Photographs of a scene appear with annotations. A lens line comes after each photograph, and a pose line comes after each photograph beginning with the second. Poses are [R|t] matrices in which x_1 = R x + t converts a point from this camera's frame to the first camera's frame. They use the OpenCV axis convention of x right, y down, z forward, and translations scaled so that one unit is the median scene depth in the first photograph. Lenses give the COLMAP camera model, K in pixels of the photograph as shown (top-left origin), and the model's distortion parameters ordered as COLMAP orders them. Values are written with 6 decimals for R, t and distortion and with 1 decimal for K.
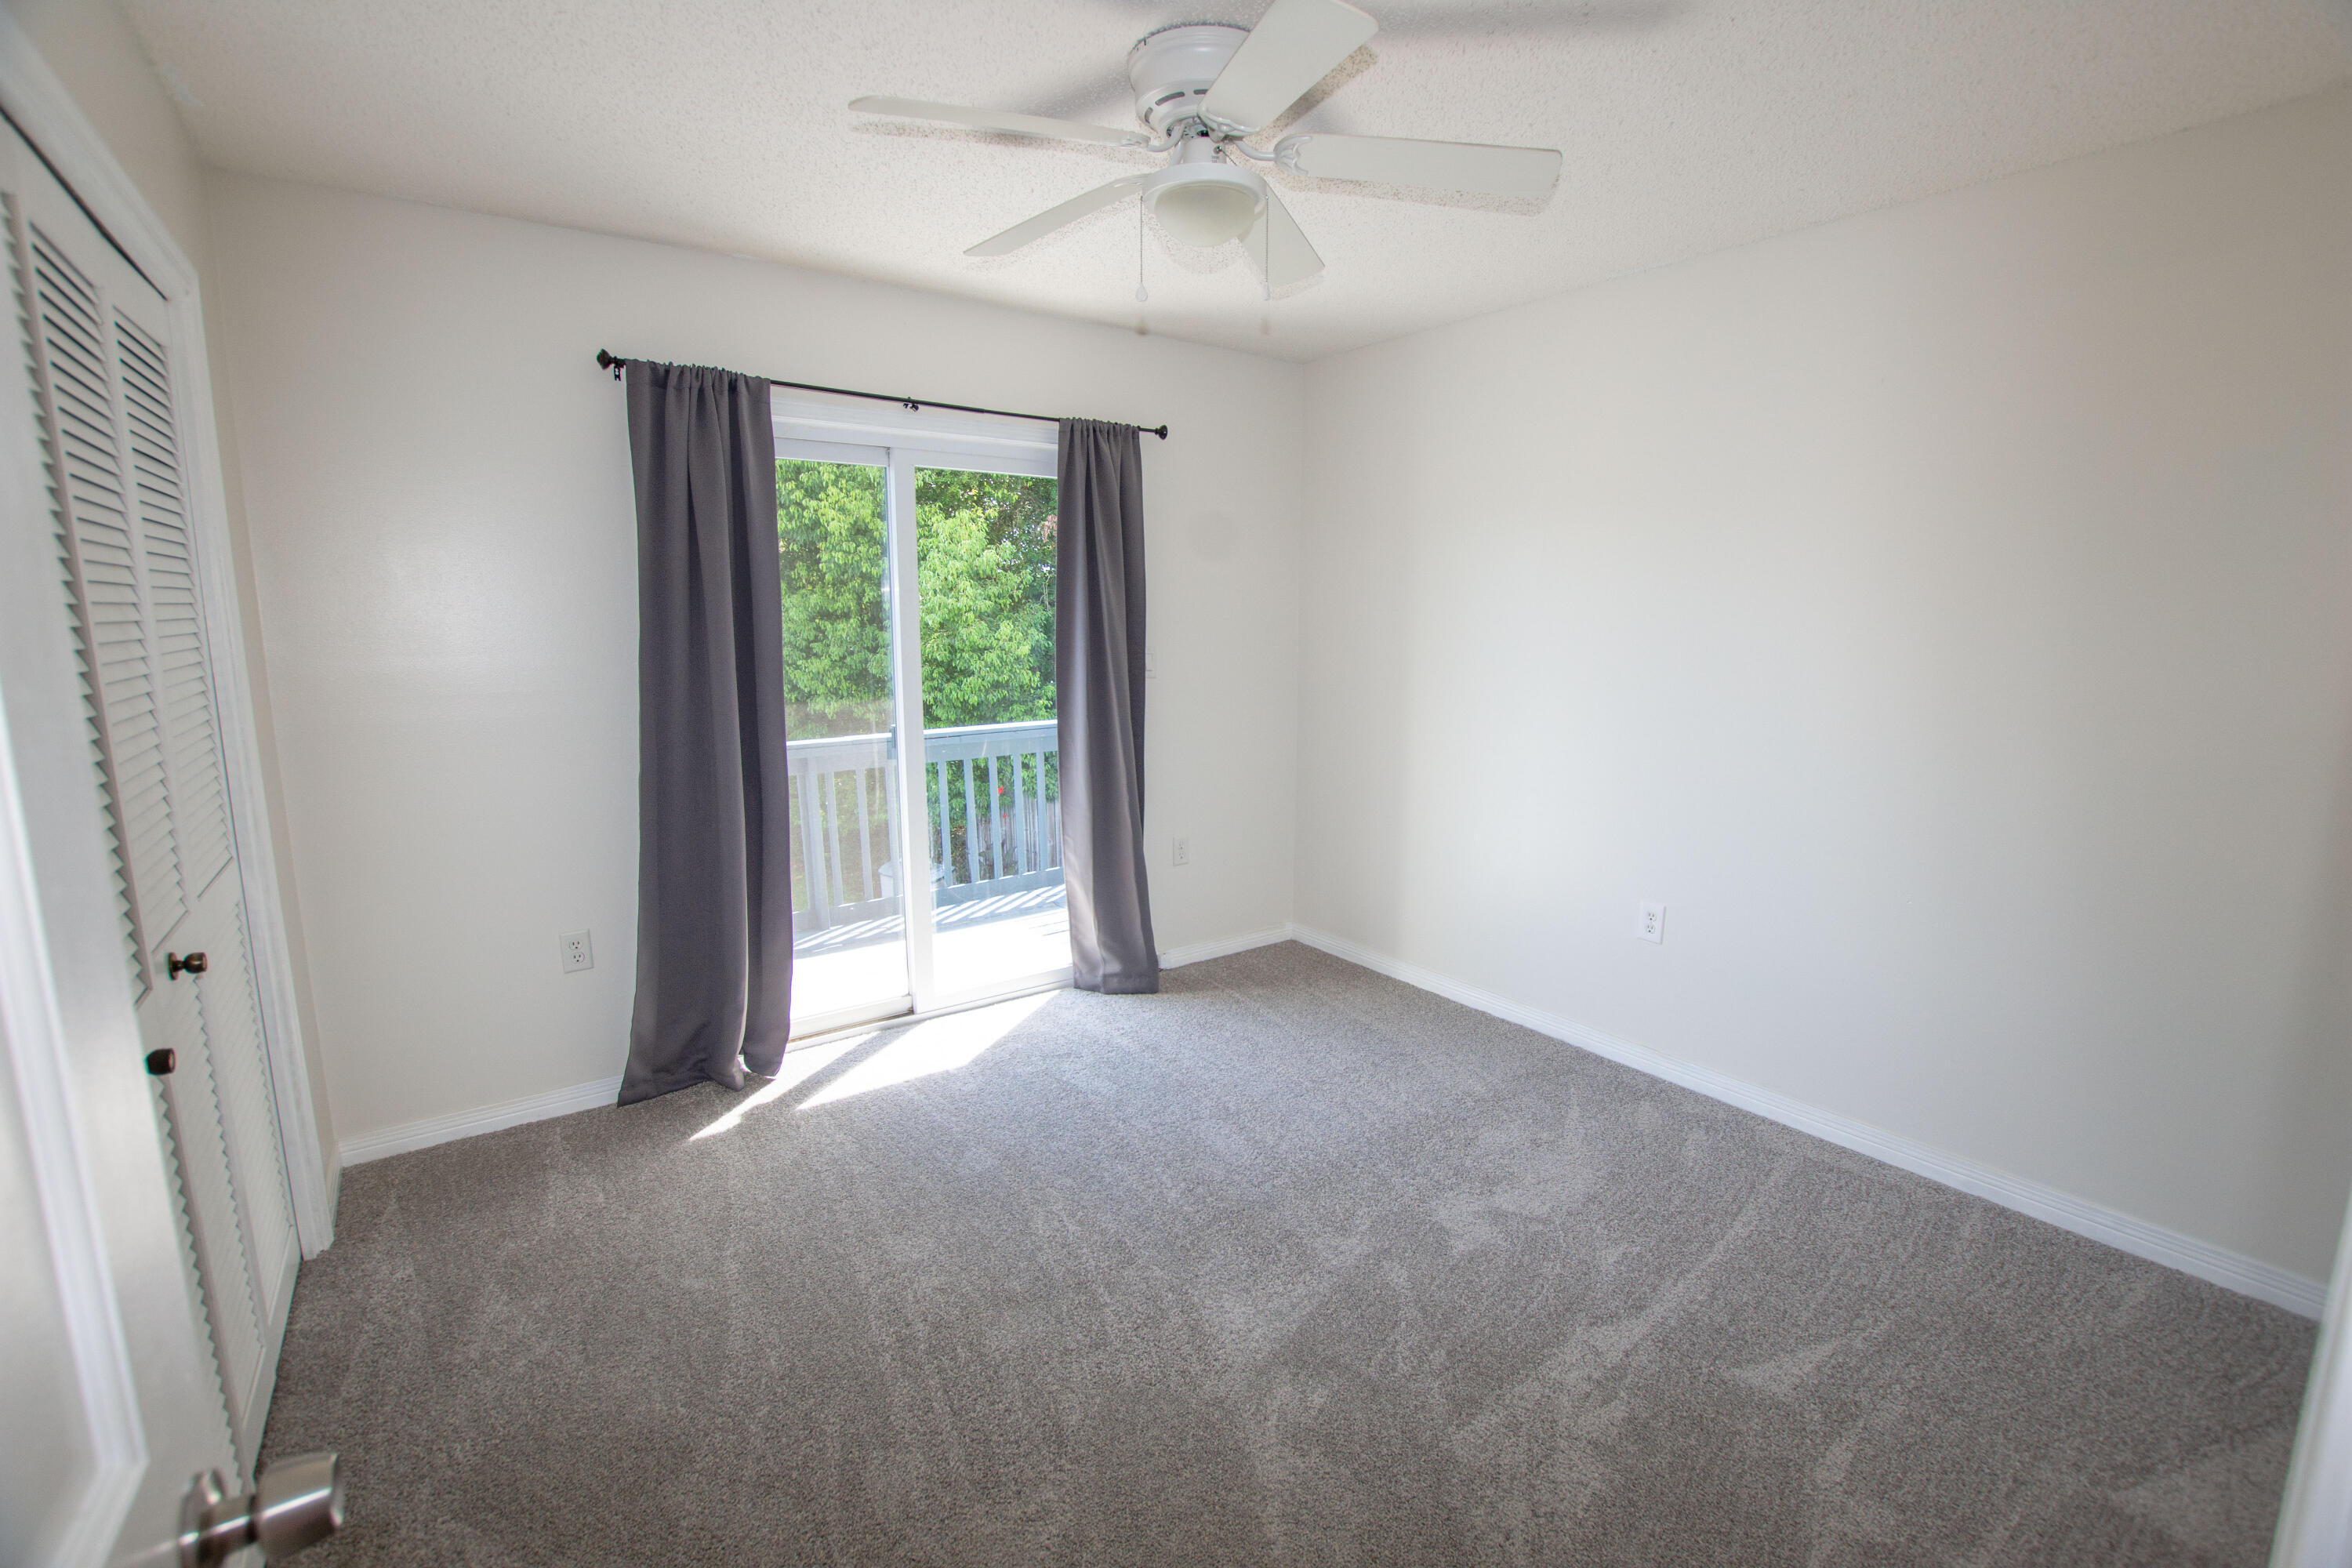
lens RADIAL K [[1033.9, 0, 1191.0], [0, 1033.9, 784.3], [0, 0, 1]] dist [-0.035481, 0.006480]
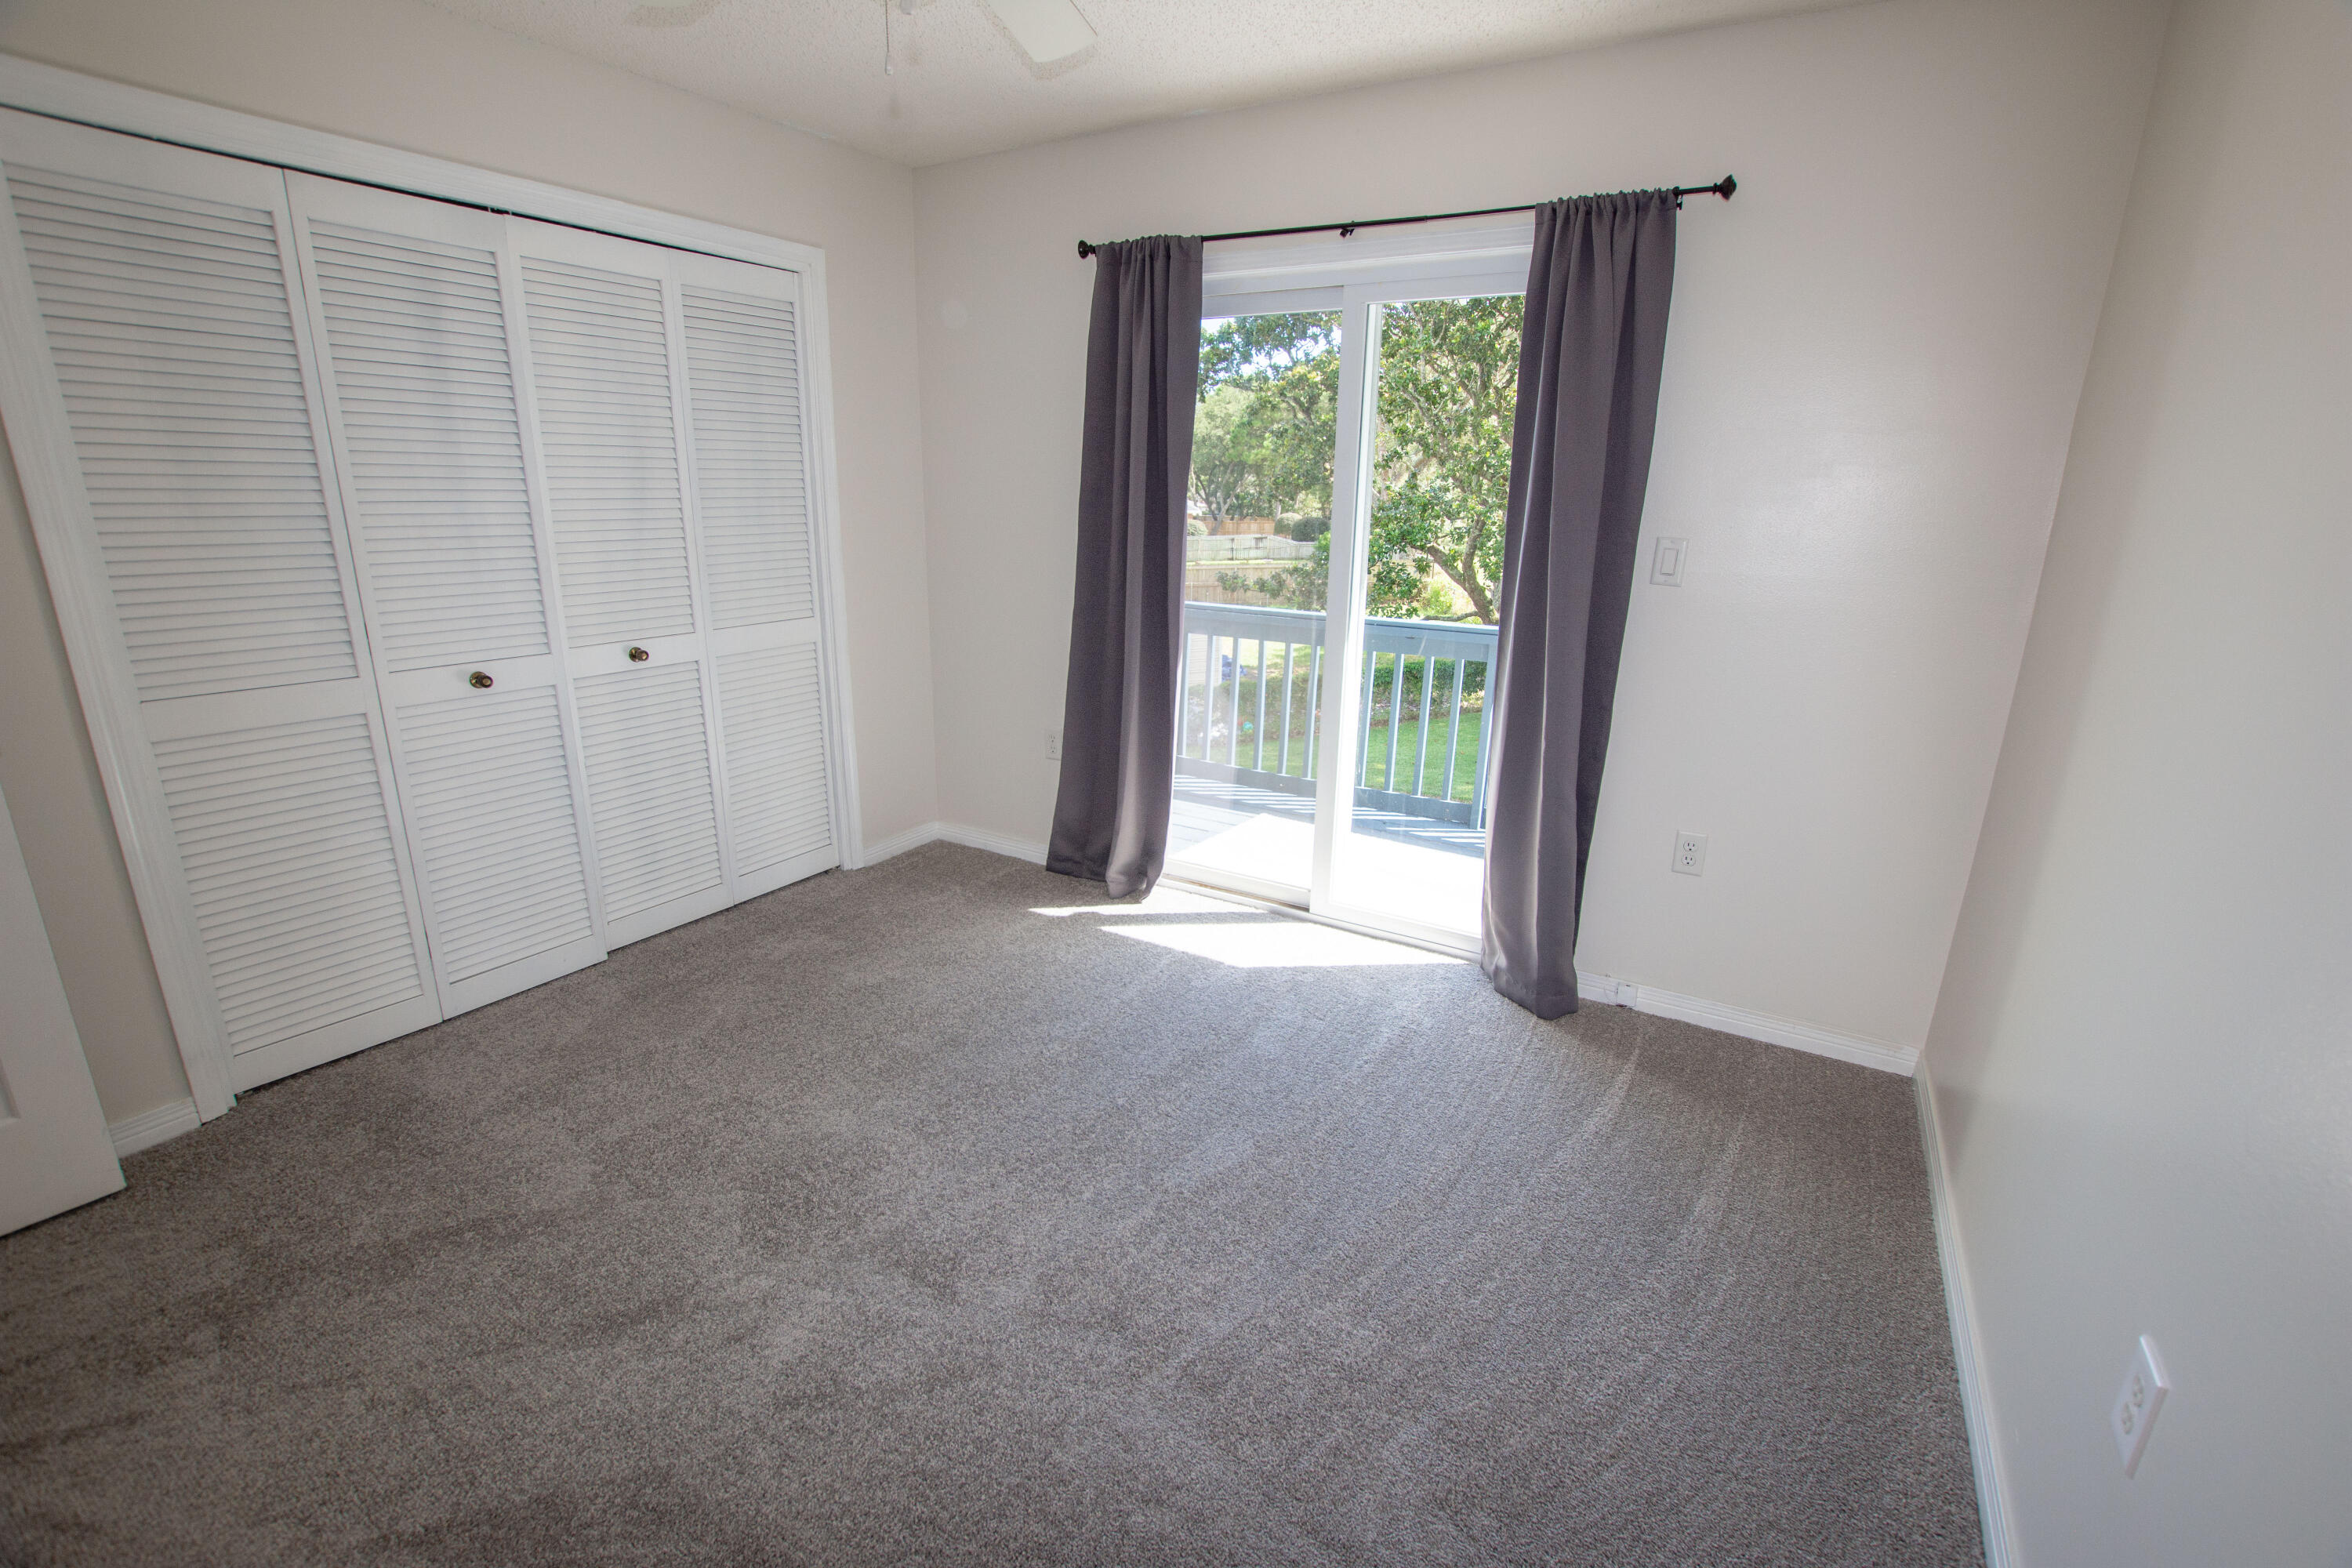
lens RADIAL K [[1033.9, 0, 1191.0], [0, 1033.9, 784.3], [0, 0, 1]] dist [-0.035481, 0.006480]
pose [[0.392574, 0.248297, -0.885570, 0.561453], [-0.181928, 0.964808, 0.189864, -0.056636], [0.901548, 0.086575, 0.423930, 0.552560]]
